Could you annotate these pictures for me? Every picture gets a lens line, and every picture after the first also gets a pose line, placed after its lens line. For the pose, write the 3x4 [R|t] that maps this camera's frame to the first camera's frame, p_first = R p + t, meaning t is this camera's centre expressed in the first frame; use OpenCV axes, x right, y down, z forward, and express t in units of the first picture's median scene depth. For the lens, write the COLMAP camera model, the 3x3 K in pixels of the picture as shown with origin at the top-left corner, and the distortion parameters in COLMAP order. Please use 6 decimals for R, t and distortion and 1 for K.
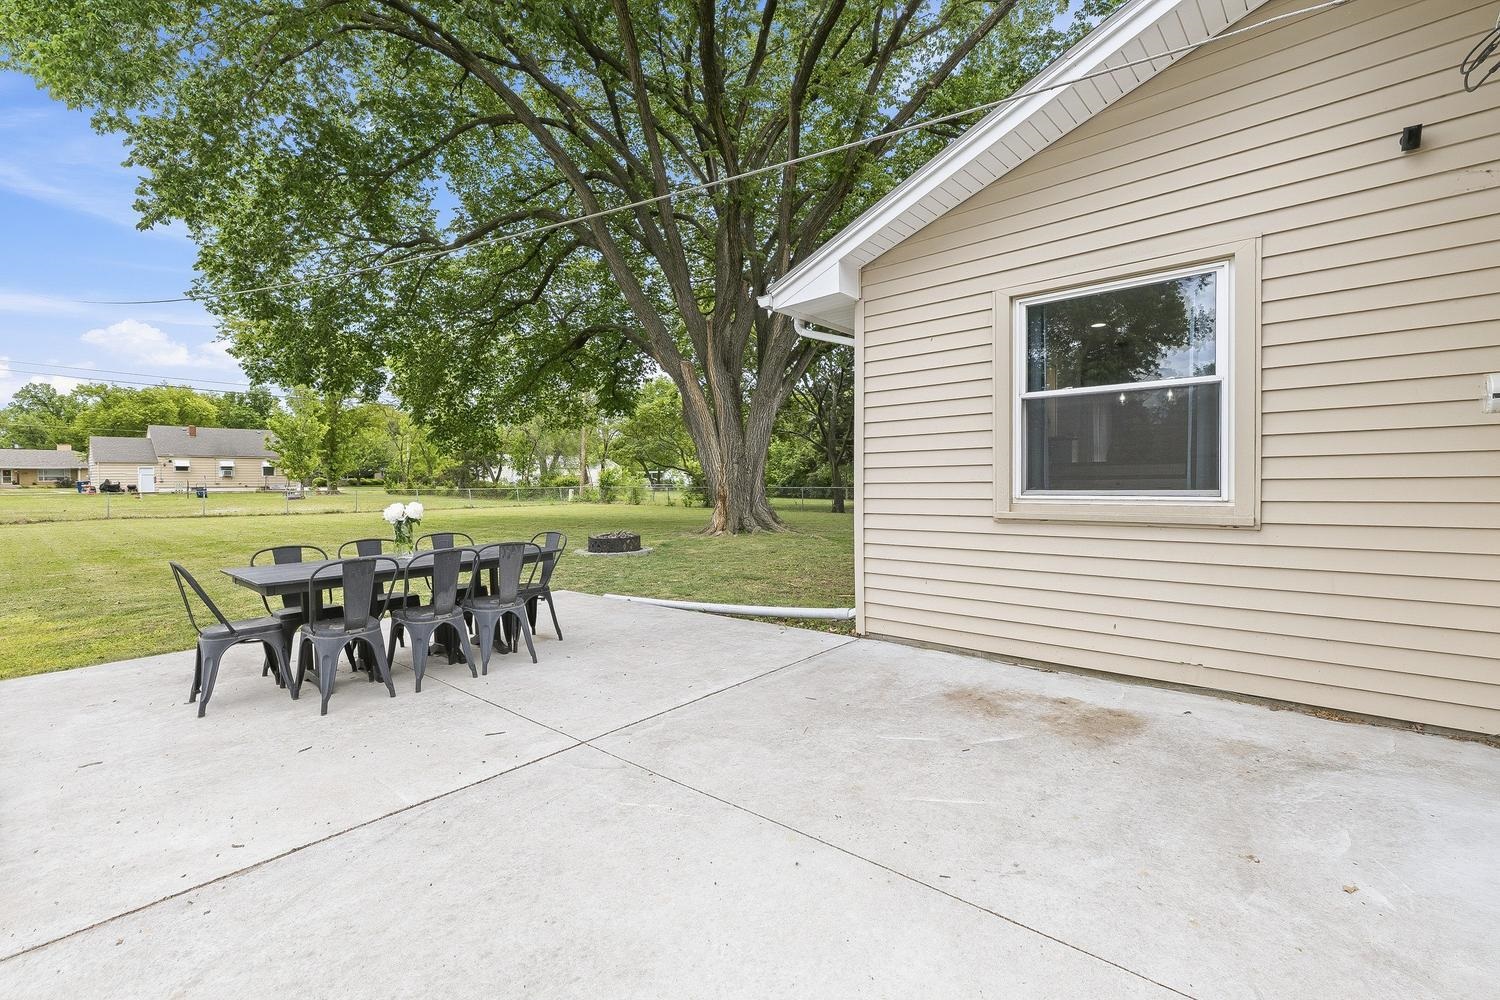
lens RADIAL K [[648.0, 0, 752.7], [0, 648.0, 491.3], [0, 0, 1]] dist [-0.016886, -0.000094]
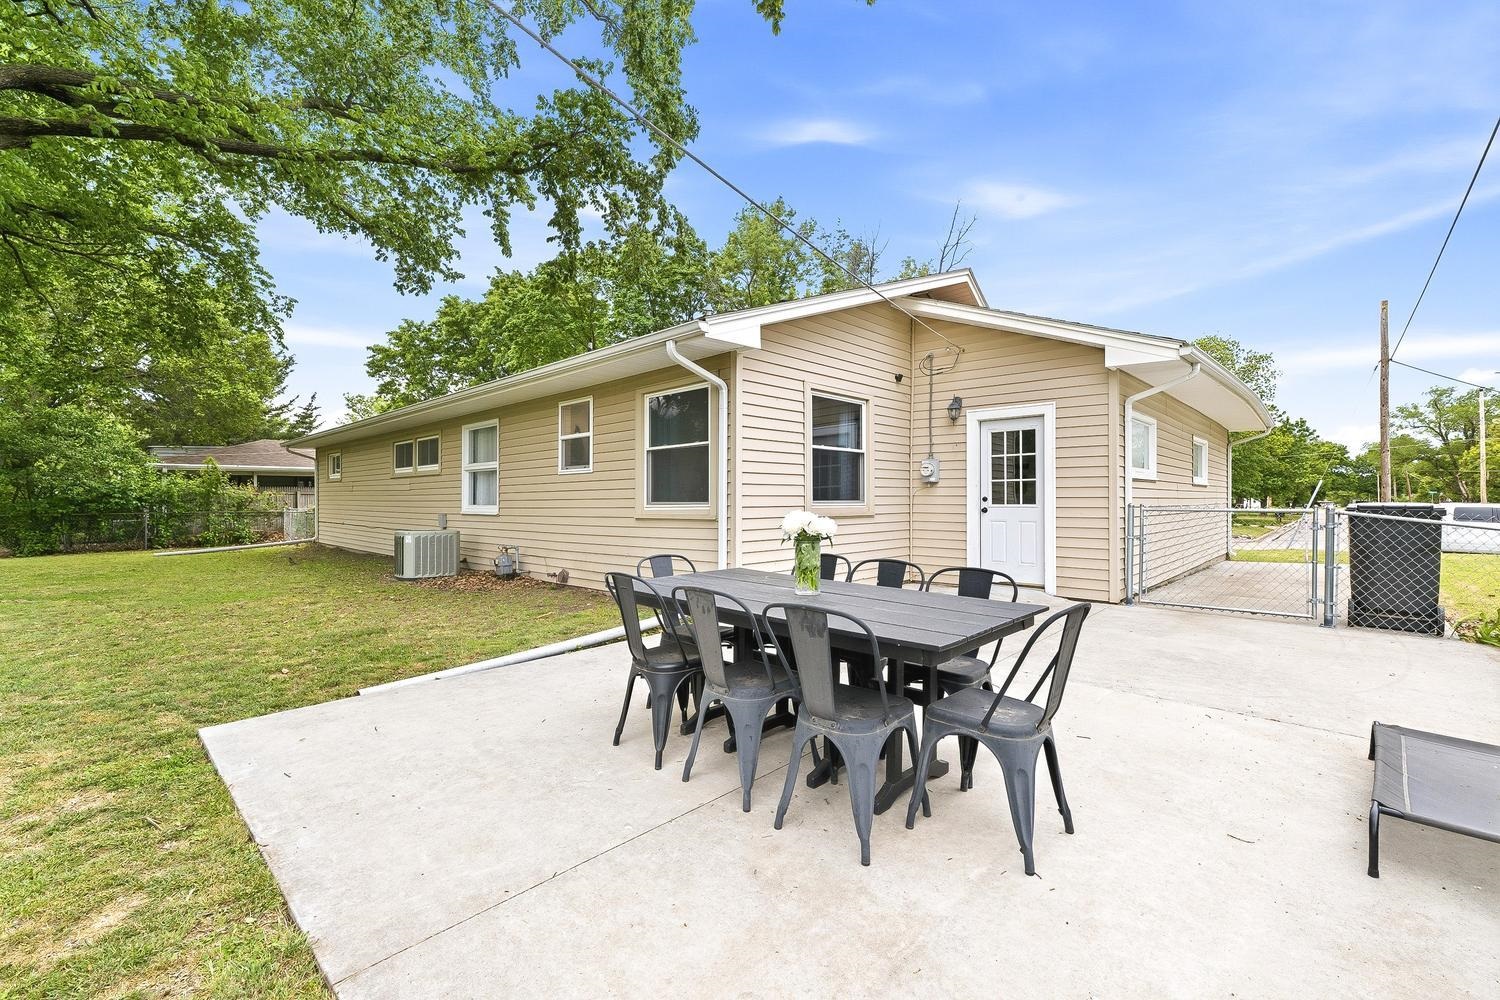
lens RADIAL K [[618.4, 0, 754.4], [0, 618.4, 497.3], [0, 0, 1]] dist [0.001196, 0.000074]
pose [[0.059960, 0.005674, 0.998185, -1.686455], [0.011207, 0.999917, -0.006357, -0.007143], [-0.998138, 0.011567, 0.059892, 1.408832]]
